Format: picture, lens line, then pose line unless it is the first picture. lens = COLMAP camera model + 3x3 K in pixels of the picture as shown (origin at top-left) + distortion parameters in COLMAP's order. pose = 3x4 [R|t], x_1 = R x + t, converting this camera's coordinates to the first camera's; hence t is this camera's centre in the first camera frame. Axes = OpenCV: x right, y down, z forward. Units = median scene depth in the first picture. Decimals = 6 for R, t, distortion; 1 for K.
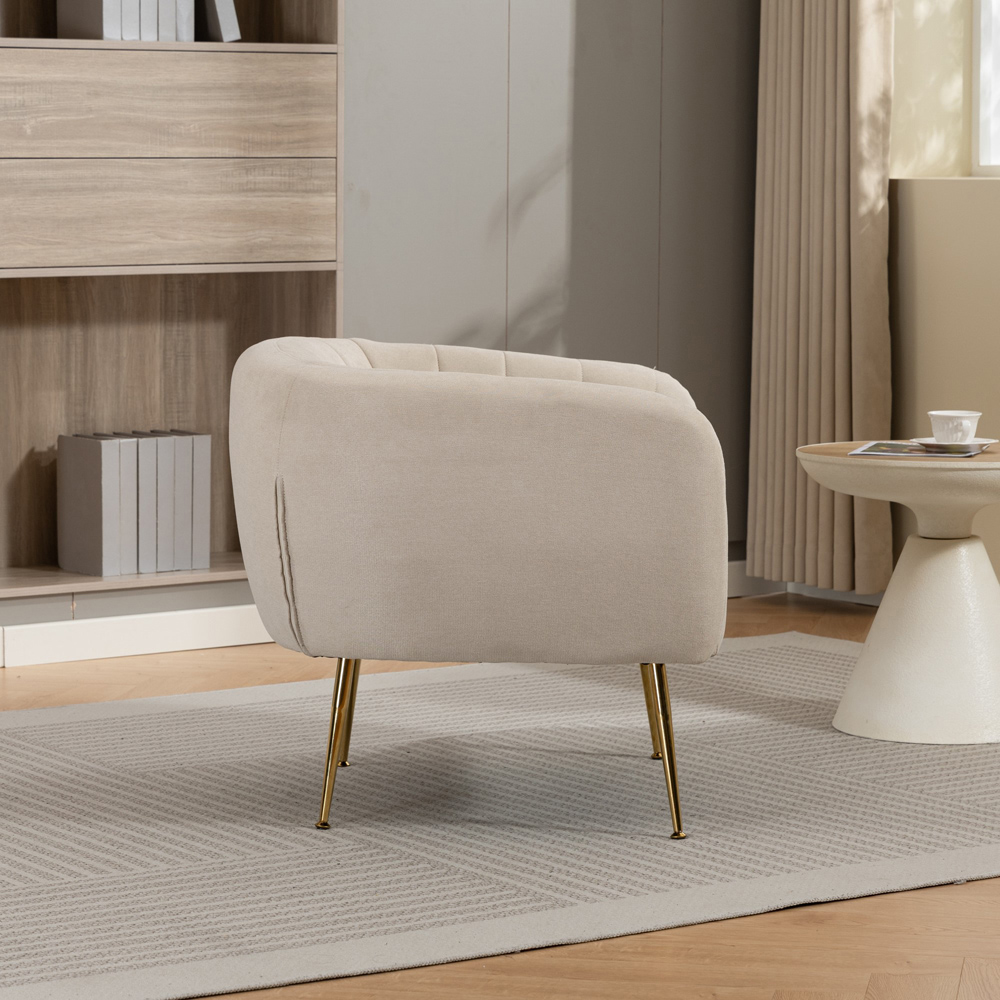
lens RADIAL K [[3354.1, 0, 496.0], [0, 3354.1, 499.0], [0, 0, 1]] dist [0.097662, 0.000000]
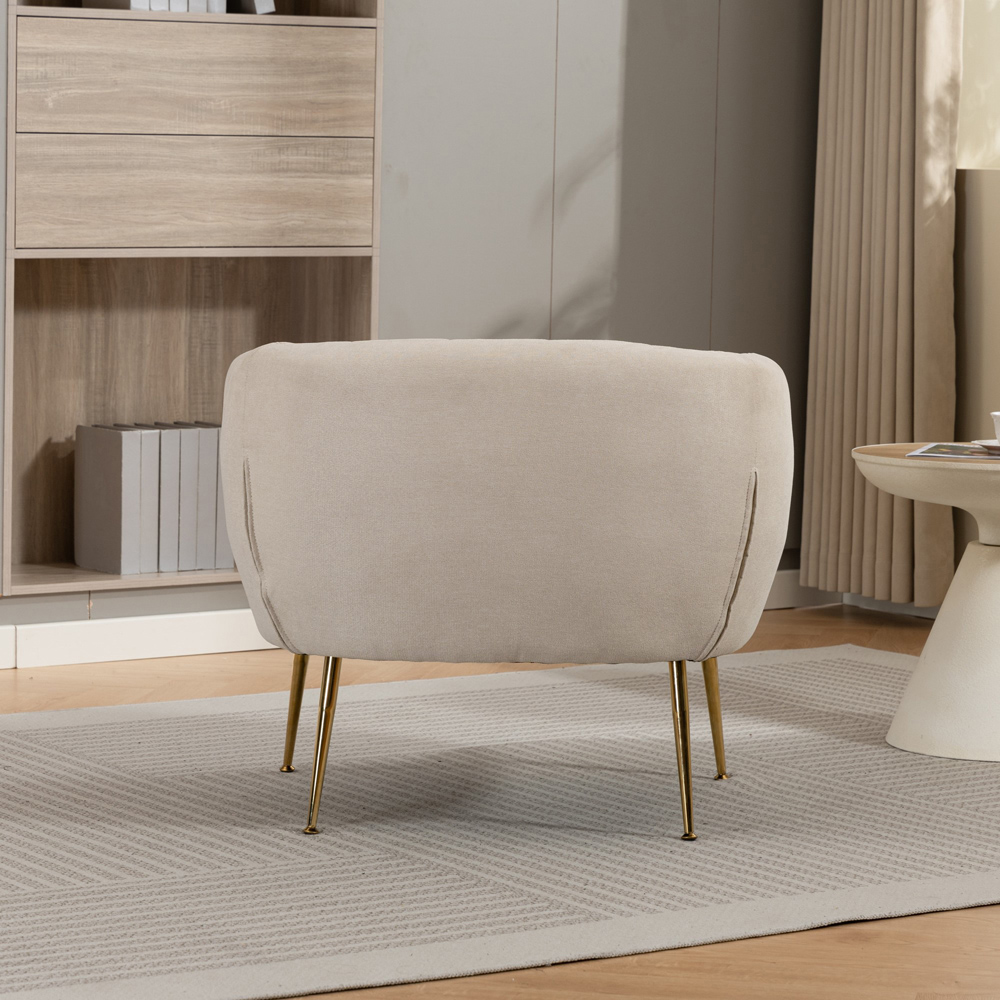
lens RADIAL K [[3580.8, 0, 532.1], [0, 3580.8, 500.0], [0, 0, 1]] dist [0.094827, 0.000000]
pose [[0.999885, 0.014901, -0.002844, 0.001953], [-0.014910, 0.999884, -0.003116, 0.003982], [0.002797, 0.003158, 0.999991, -0.015989]]
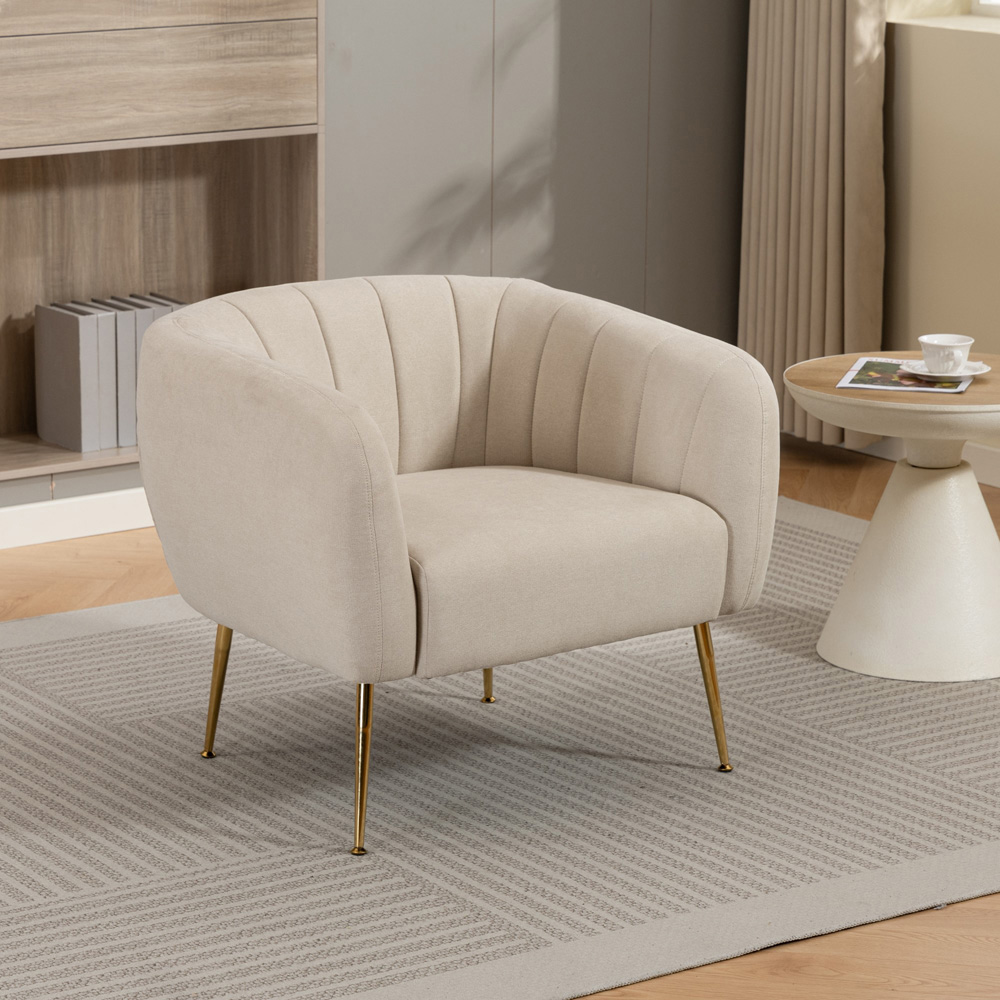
lens RADIAL K [[3315.8, 0, 472.2], [0, 3315.8, 475.9], [0, 0, 1]] dist [0.100338, 0.000000]
pose [[0.999969, 0.002495, -0.007416, 0.005909], [-0.001607, 0.993073, 0.117489, -0.099902], [0.007658, -0.117473, 0.993047, 0.034522]]
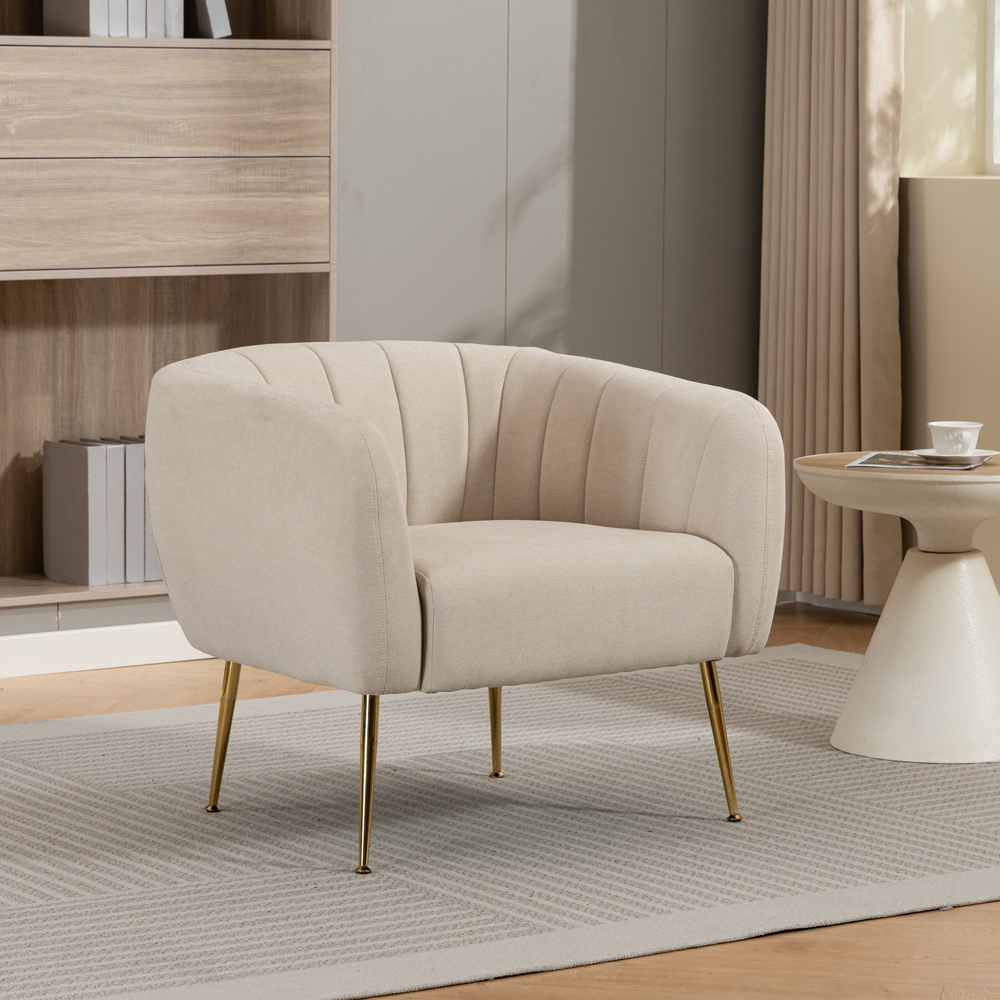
lens RADIAL K [[3500.9, 0, 503.0], [0, 3500.9, 500.5], [0, 0, 1]] dist [0.095343, 0.000000]
pose [[0.999974, 0.002215, -0.006894, 0.012005], [-0.002189, 0.999990, 0.003902, -0.007061], [0.006902, -0.003887, 0.999969, -0.021055]]
